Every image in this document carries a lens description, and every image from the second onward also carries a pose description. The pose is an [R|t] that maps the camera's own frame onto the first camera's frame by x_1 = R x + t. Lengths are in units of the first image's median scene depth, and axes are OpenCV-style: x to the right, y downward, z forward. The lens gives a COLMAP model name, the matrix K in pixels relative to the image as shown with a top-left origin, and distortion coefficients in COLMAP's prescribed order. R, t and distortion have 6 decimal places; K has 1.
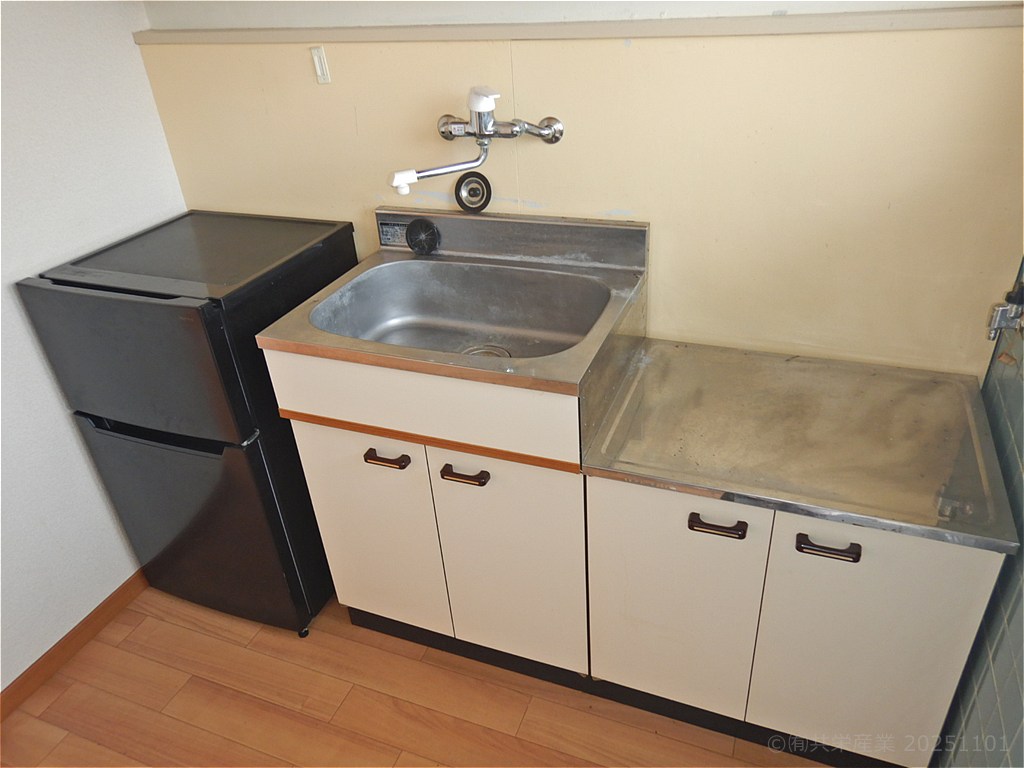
lens RADIAL K [[750.5, 0, 512.0], [0, 750.5, 384.0], [0, 0, 1]] dist [0.003833, 0.002017]
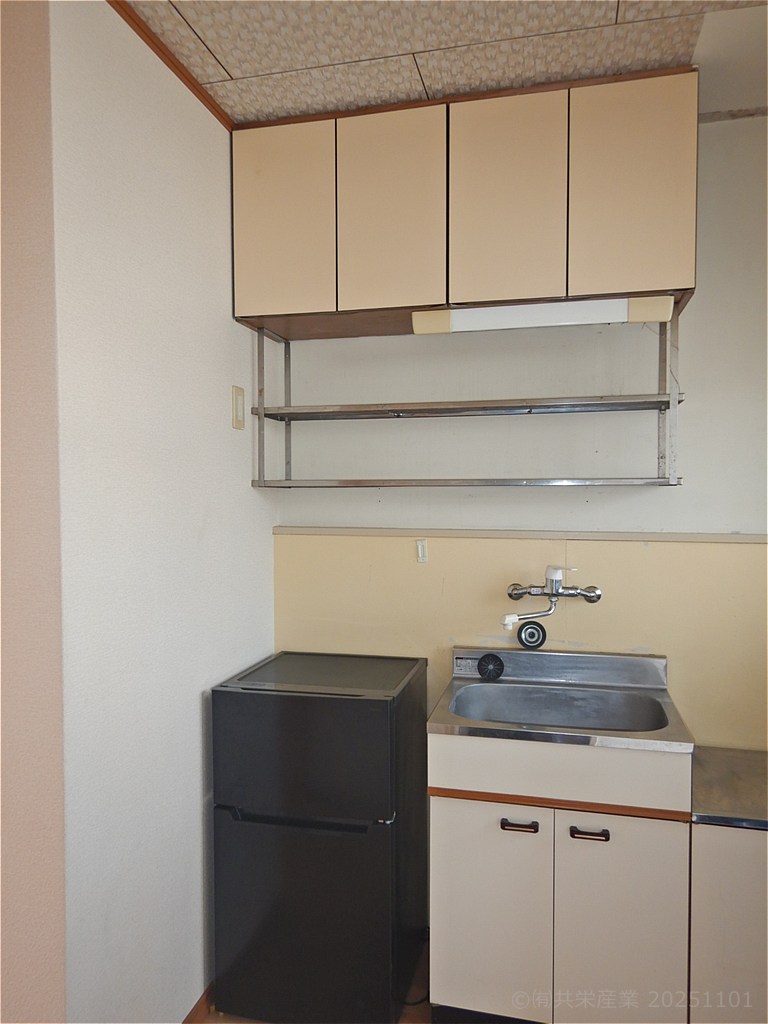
lens RADIAL K [[738.0, 0, 384.0], [0, 738.0, 512.0], [0, 0, 1]] dist [0.038390, 0.003533]
pose [[0.988123, 0.056800, 0.142784, -0.562017], [0.019714, 0.874643, -0.484367, 0.225291], [-0.152397, 0.481429, 0.863135, -0.301723]]
